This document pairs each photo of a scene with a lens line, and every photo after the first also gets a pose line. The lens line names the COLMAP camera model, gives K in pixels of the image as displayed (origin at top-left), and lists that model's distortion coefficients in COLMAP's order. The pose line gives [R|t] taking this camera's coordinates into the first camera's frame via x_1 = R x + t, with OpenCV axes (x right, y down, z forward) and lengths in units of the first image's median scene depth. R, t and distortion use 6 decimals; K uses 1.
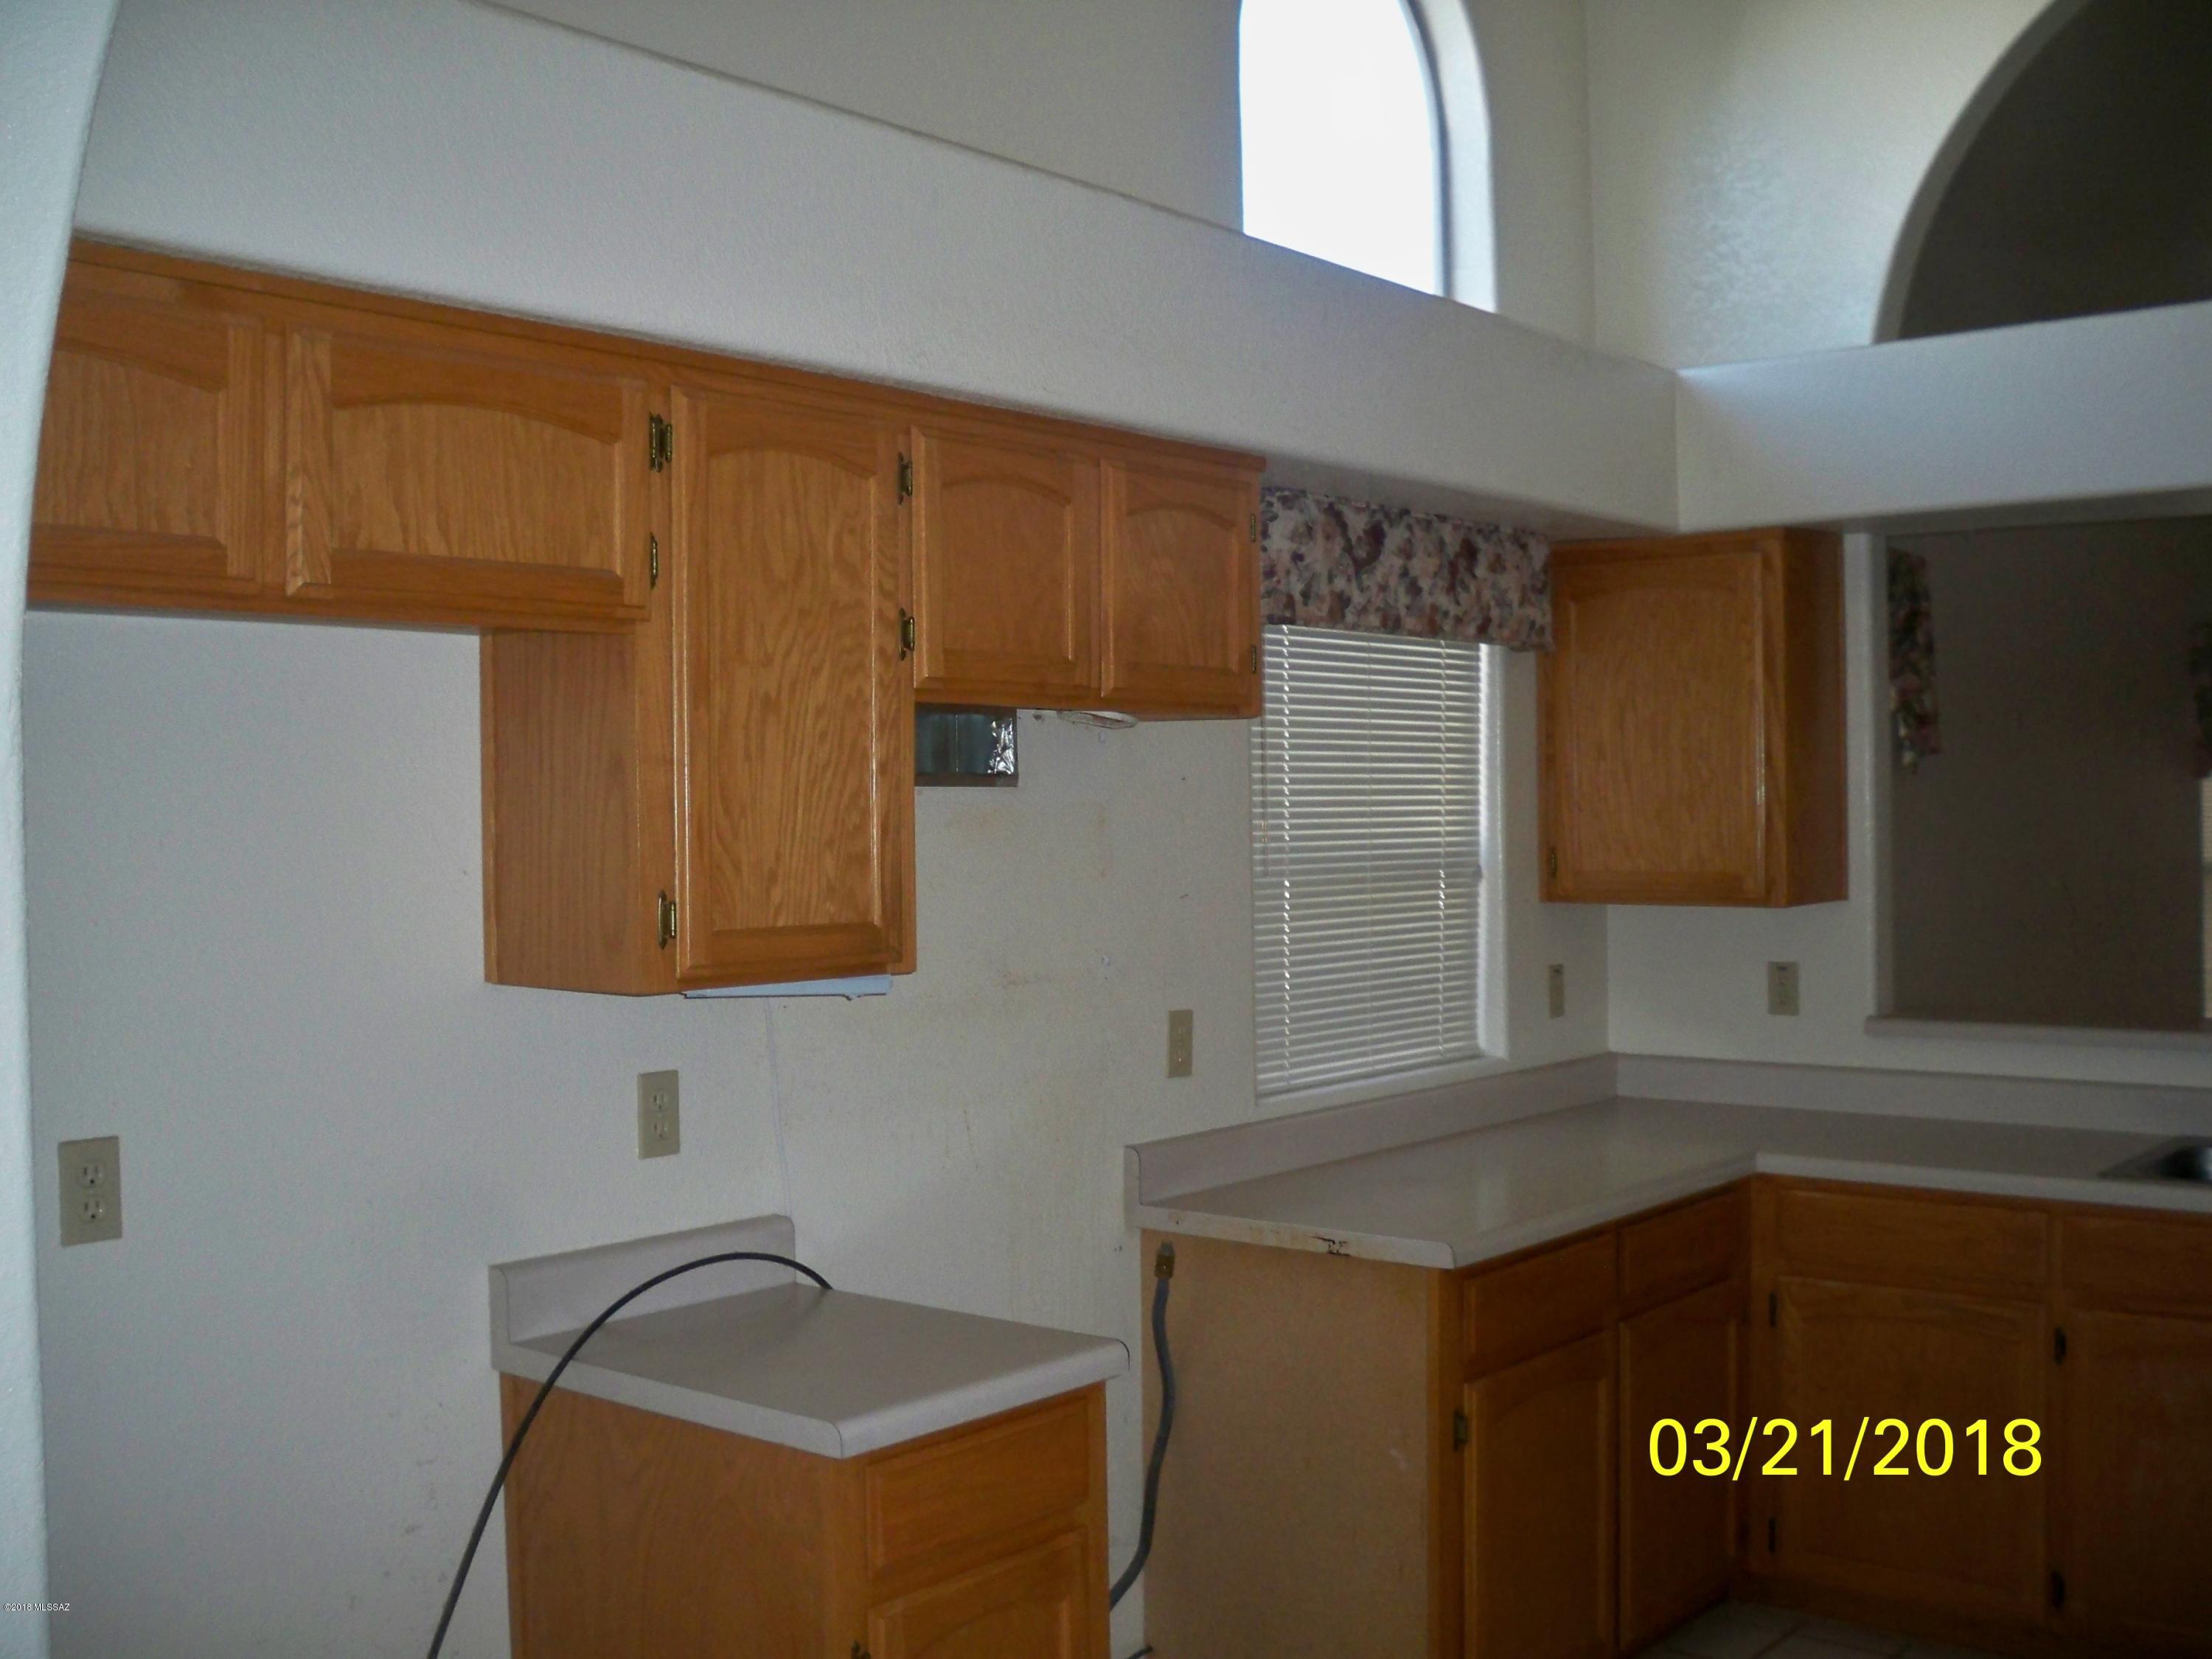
lens RADIAL K [[2319.8, 0, 1106.0], [0, 2319.8, 829.5], [0, 0, 1]] dist [-0.090953, 0.005839]
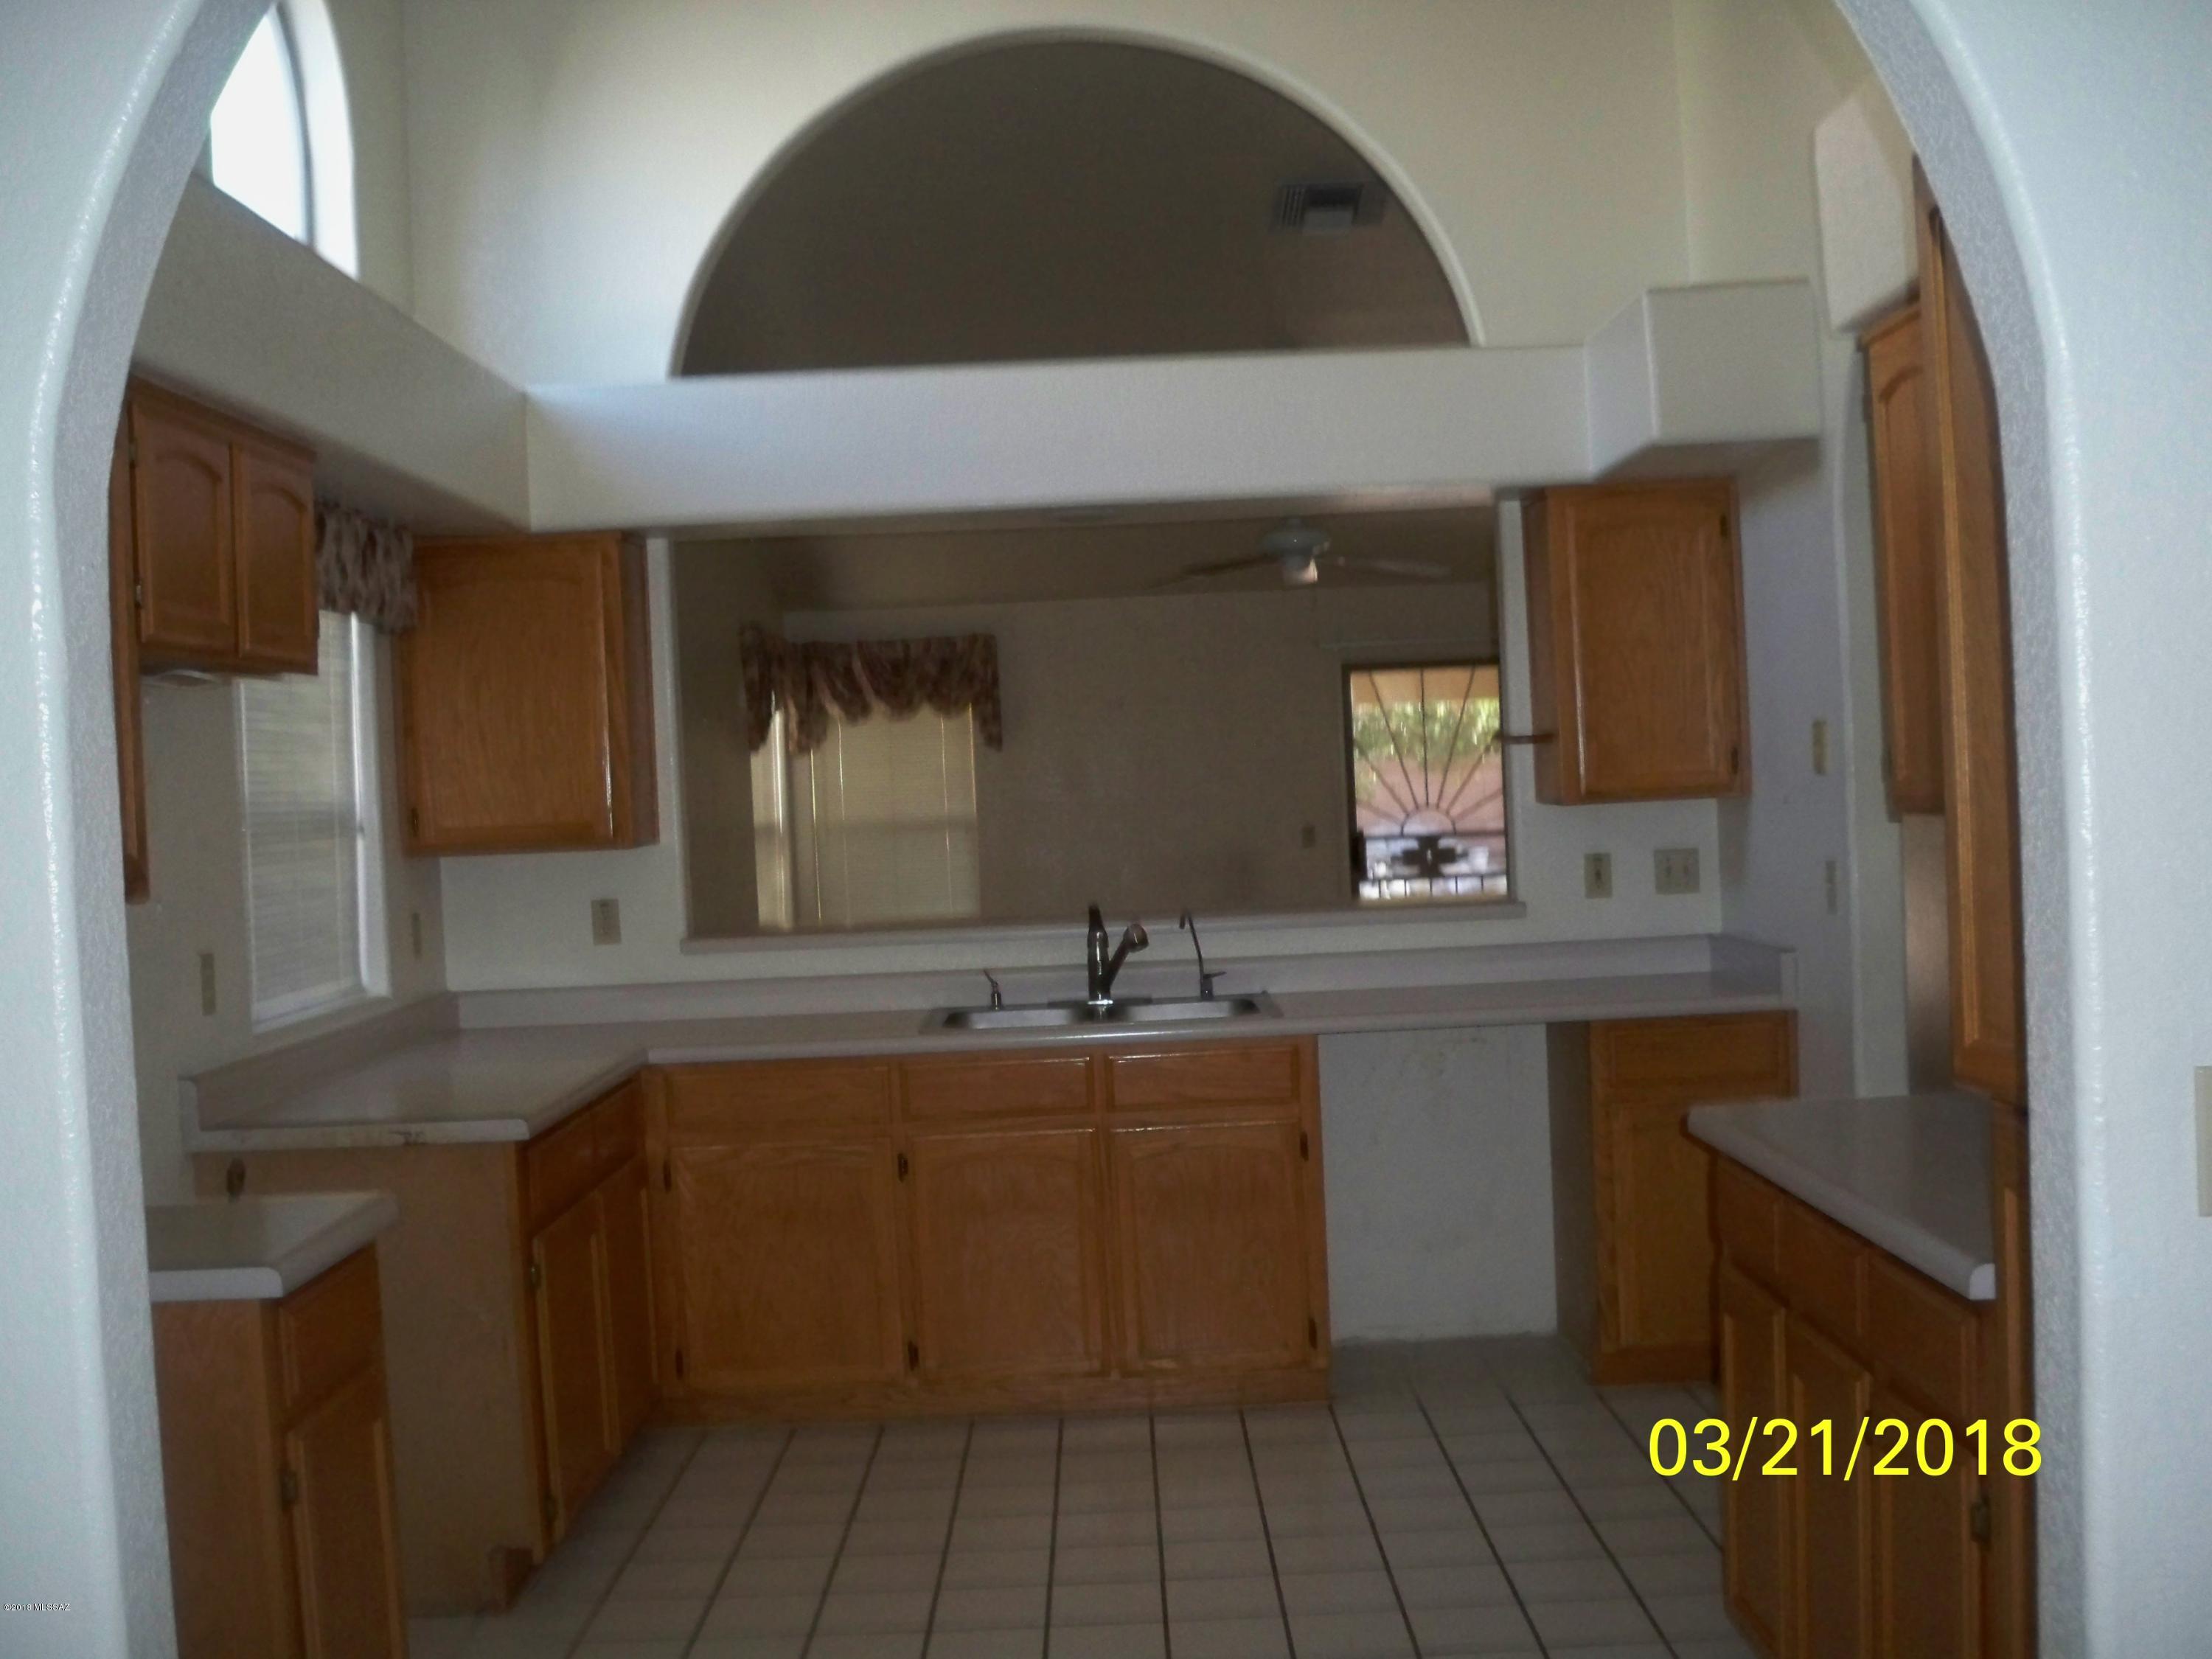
lens RADIAL K [[2319.8, 0, 1106.0], [0, 2319.8, 829.5], [0, 0, 1]] dist [-0.090953, 0.005839]
pose [[0.767143, -0.036825, 0.640418, -0.283338], [0.041981, 0.999093, 0.007162, 0.026179], [-0.640101, 0.021391, 0.767993, -0.080354]]
